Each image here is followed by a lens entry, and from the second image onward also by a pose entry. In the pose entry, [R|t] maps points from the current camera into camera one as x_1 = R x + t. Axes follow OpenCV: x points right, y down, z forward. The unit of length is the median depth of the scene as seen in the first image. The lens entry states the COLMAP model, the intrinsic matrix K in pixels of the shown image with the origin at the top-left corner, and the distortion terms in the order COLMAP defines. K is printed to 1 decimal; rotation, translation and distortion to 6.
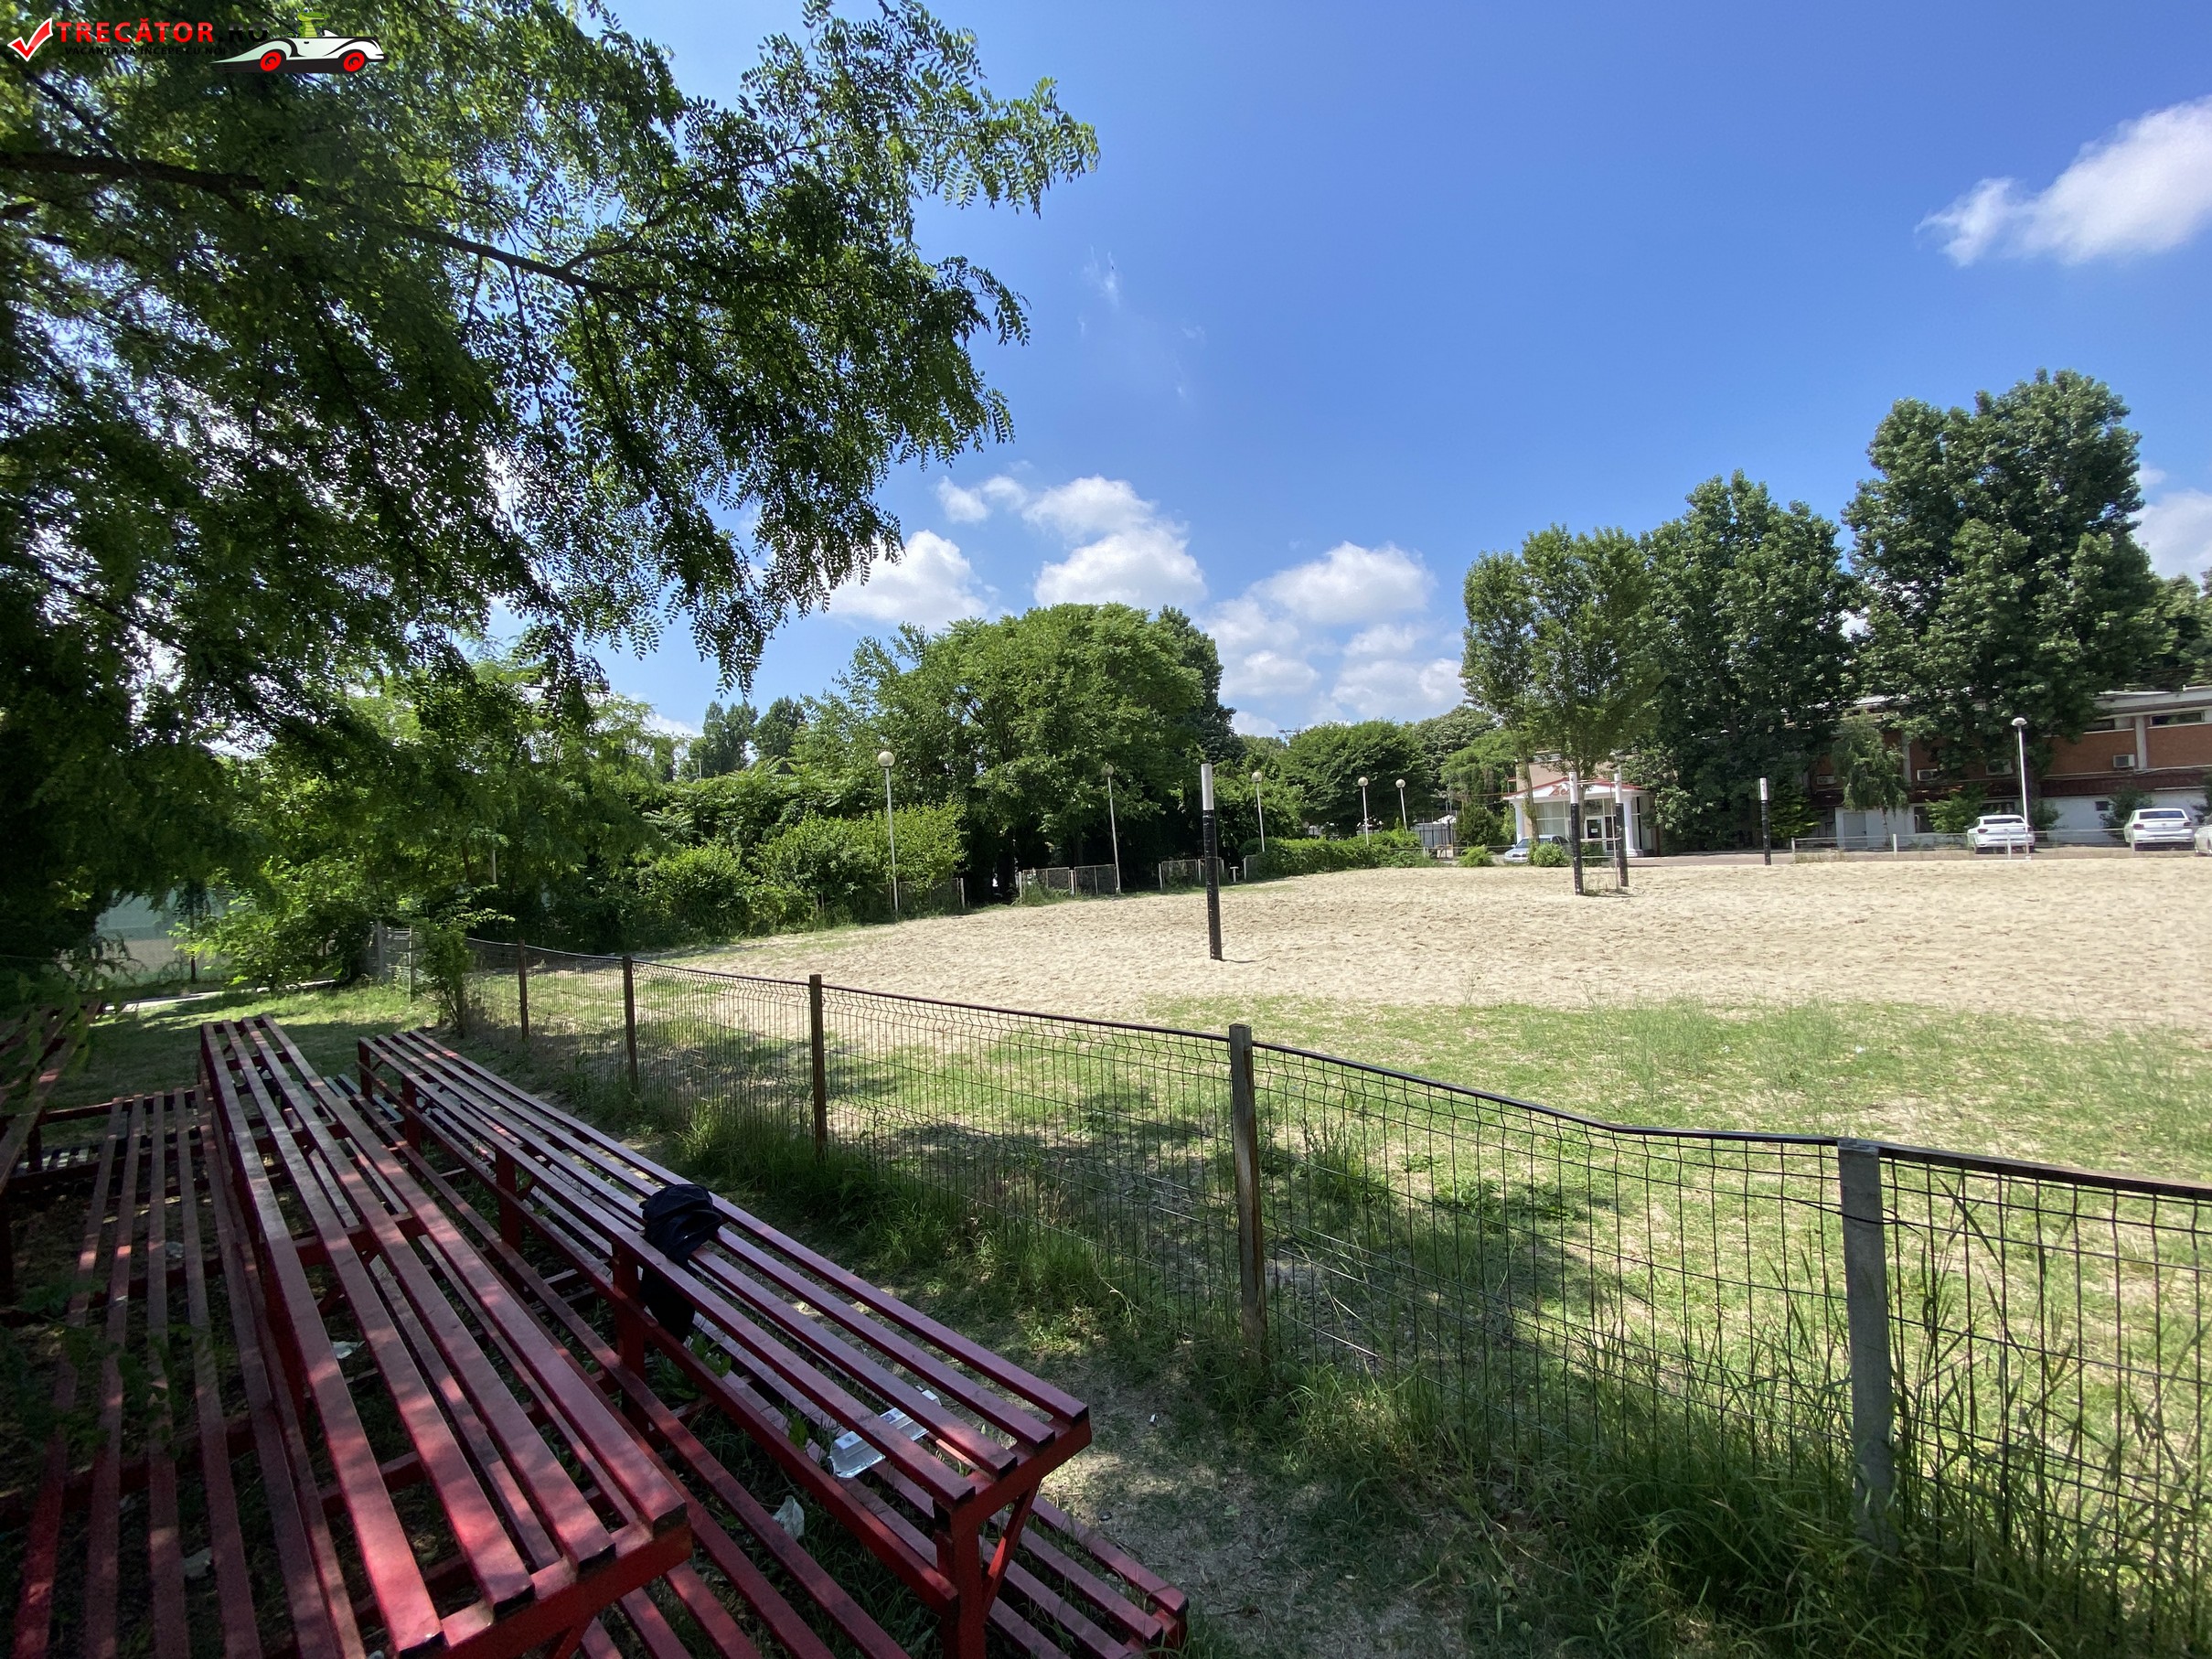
lens RADIAL K [[939.0, 0, 1025.8], [0, 939.0, 844.7], [0, 0, 1]] dist [-0.020916, -0.008499]
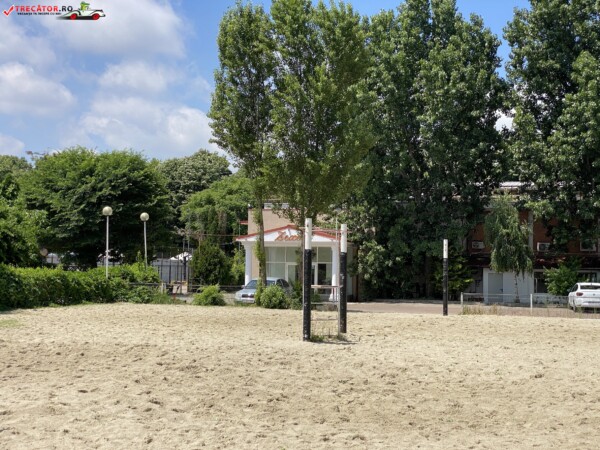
lens RADIAL K [[898.7, 0, 318.2], [0, 898.7, 207.9], [0, 0, 1]] dist [0.058000, 0.000000]
pose [[0.836247, 0.097280, 0.539655, 0.047992], [-0.058956, 0.994384, -0.087893, -0.002459], [-0.545175, 0.041685, 0.837285, 0.122031]]
